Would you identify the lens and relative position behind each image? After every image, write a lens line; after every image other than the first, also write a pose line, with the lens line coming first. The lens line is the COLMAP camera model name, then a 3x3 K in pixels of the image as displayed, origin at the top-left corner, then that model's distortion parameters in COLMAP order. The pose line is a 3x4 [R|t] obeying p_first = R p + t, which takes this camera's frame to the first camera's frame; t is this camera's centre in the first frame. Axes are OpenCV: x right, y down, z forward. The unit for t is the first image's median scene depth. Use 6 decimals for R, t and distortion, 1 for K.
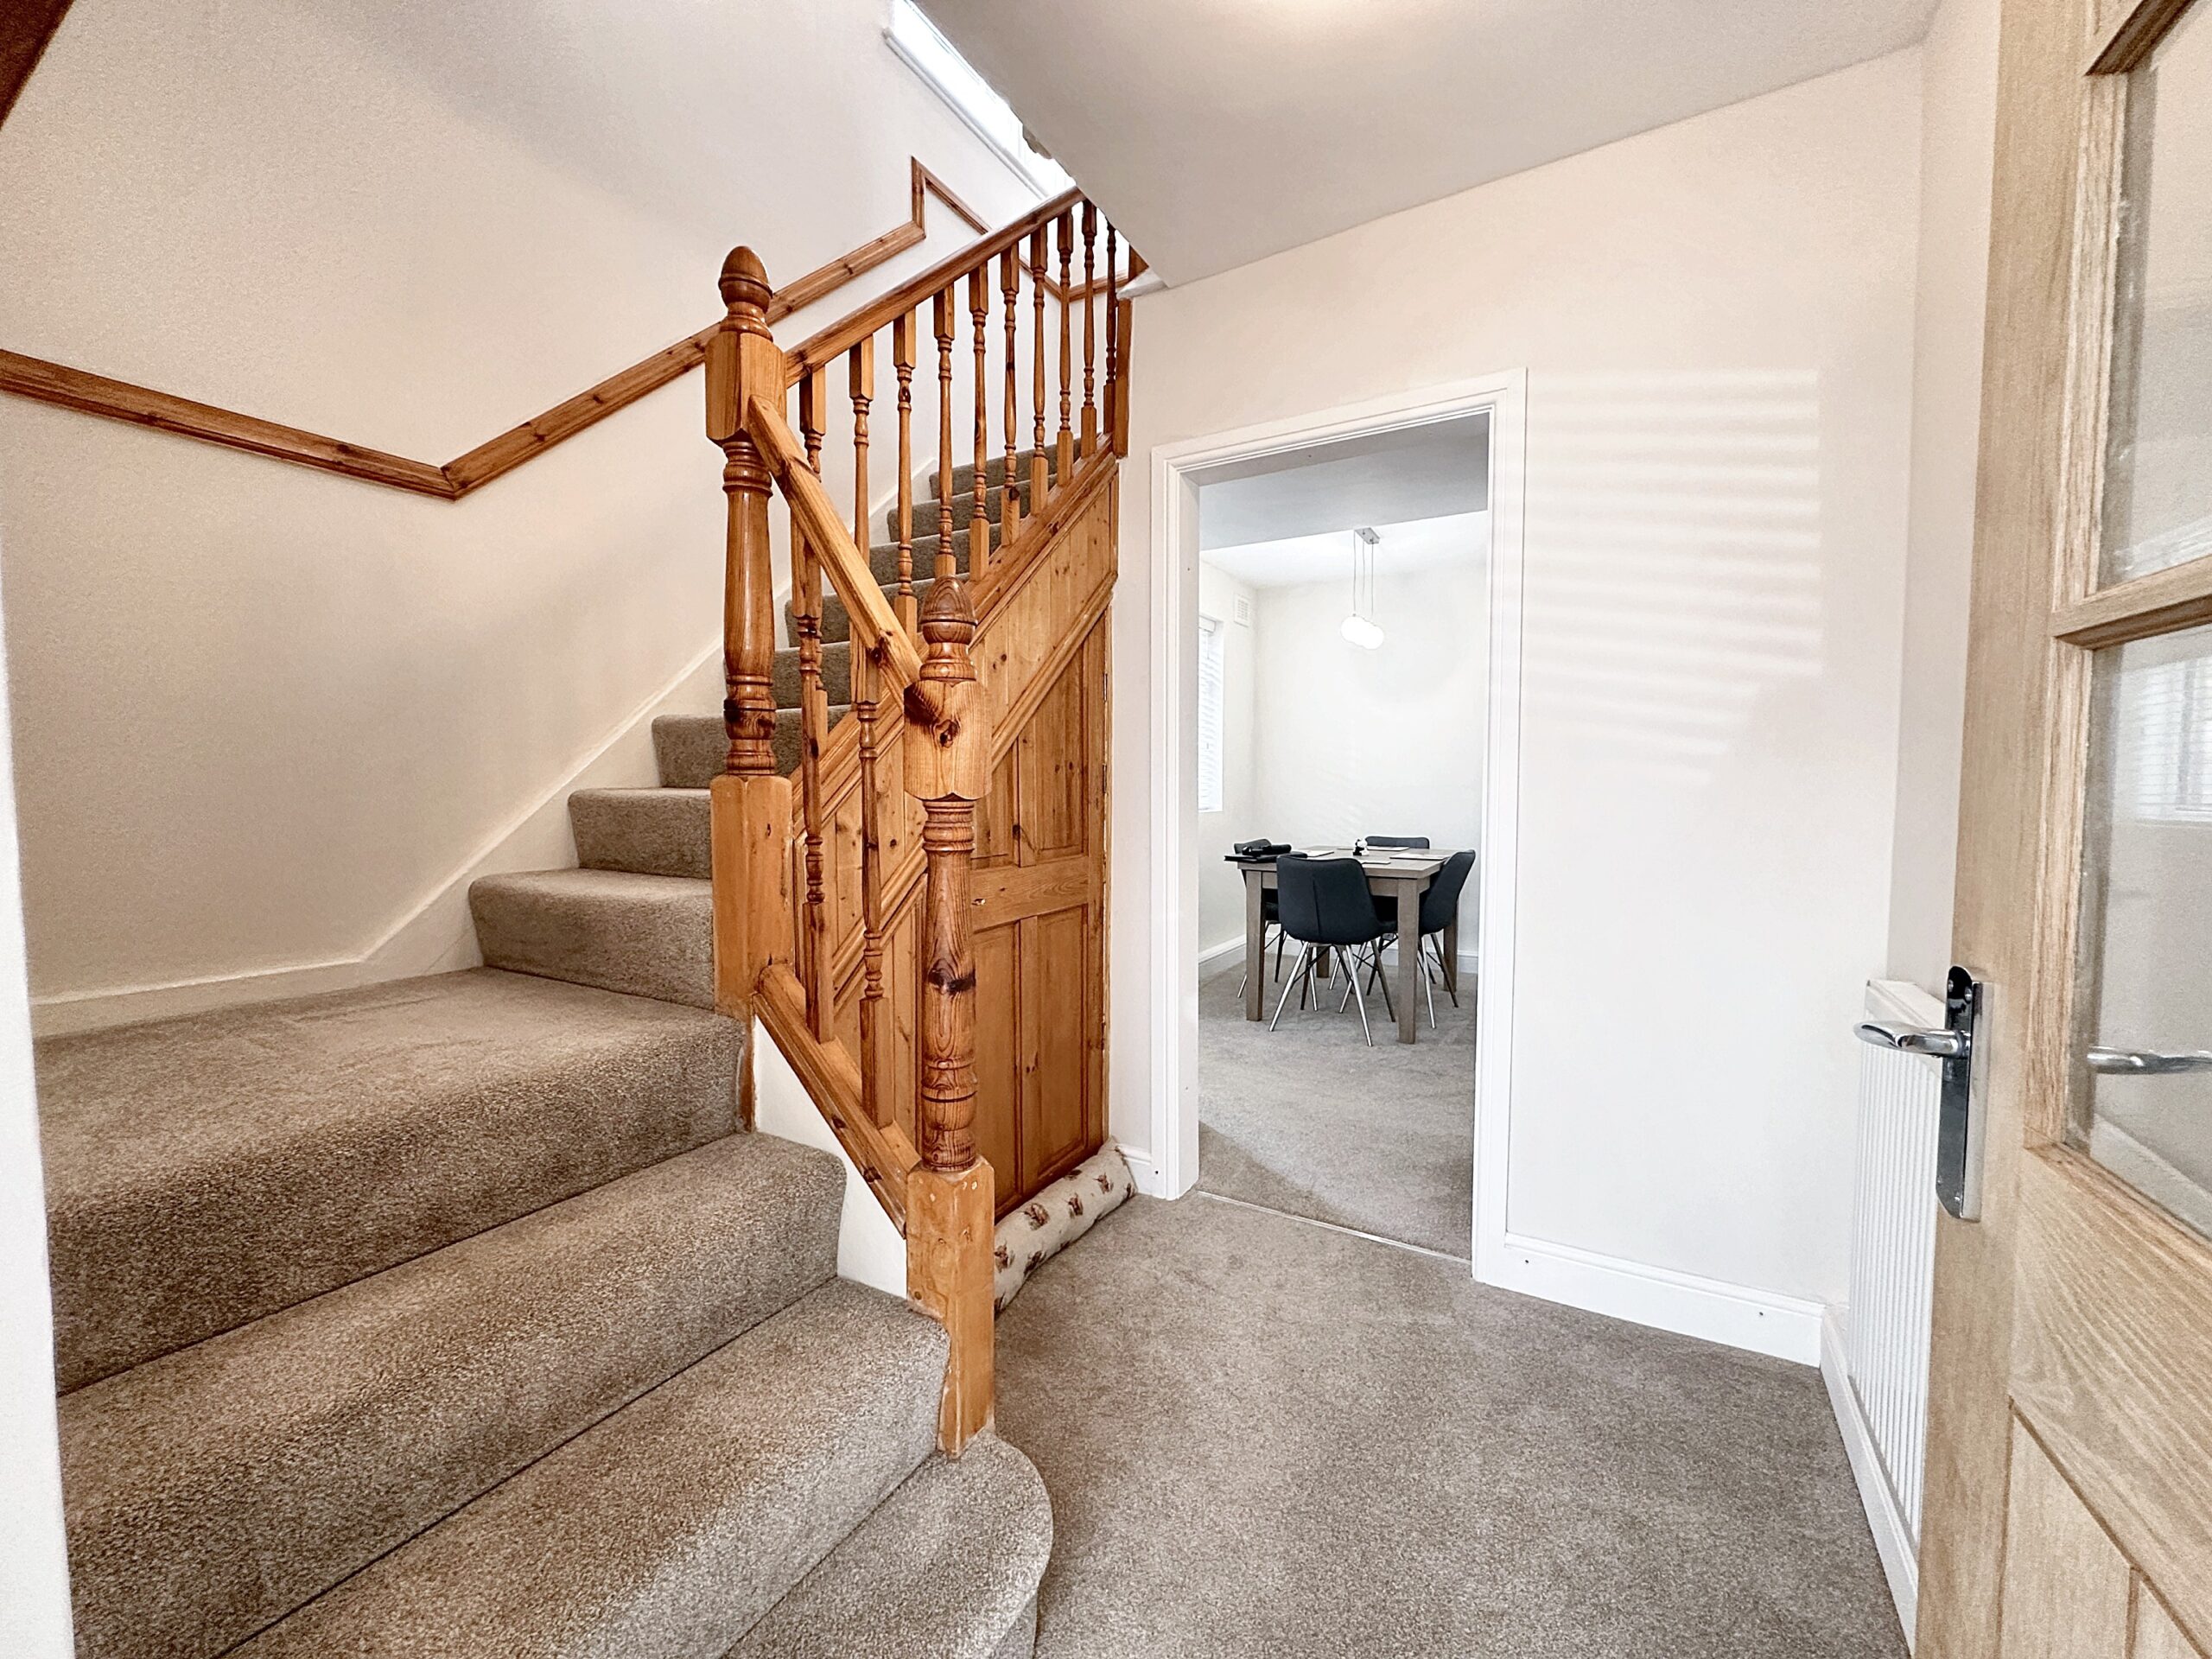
lens RADIAL K [[884.7, 0, 1104.3], [0, 884.7, 826.9], [0, 0, 1]] dist [-0.004021, 0.000437]
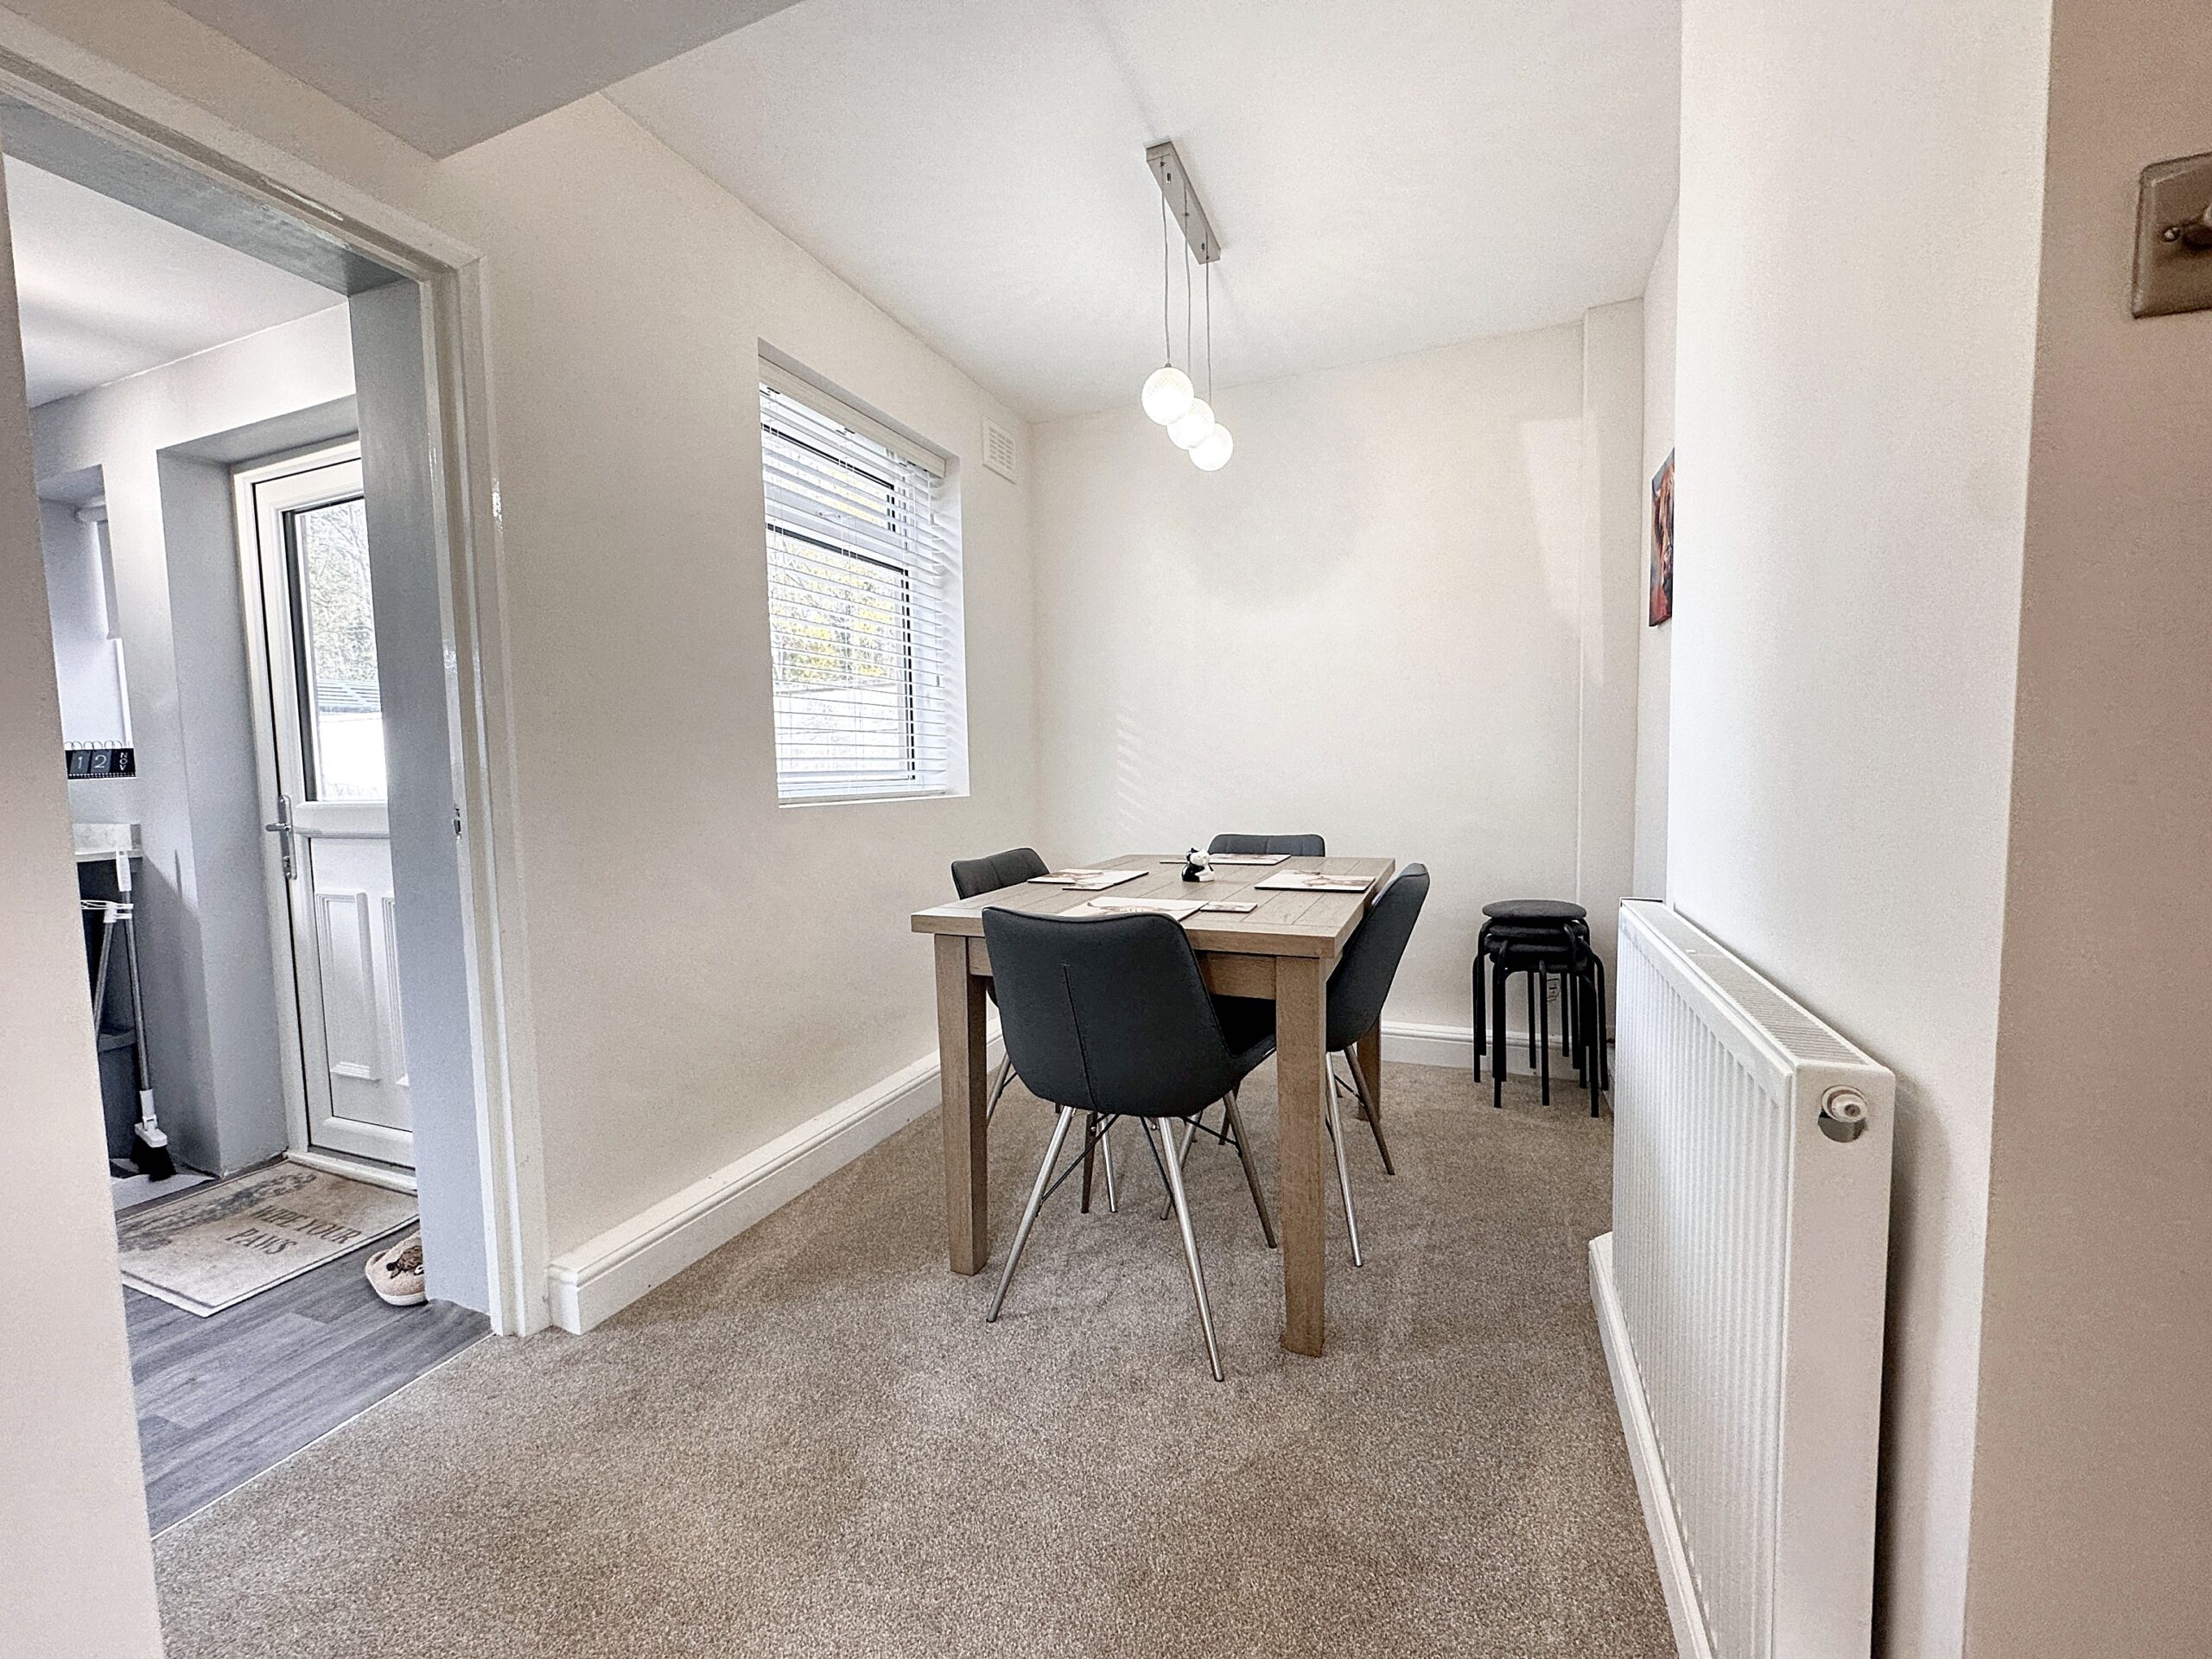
lens RADIAL K [[884.7, 0, 1104.3], [0, 884.7, 826.9], [0, 0, 1]] dist [-0.004021, 0.000437]
pose [[0.989700, -0.028456, 0.140302, 0.188819], [0.026066, 0.999483, 0.018840, -0.009372], [-0.140766, -0.014989, 0.989929, 0.577749]]
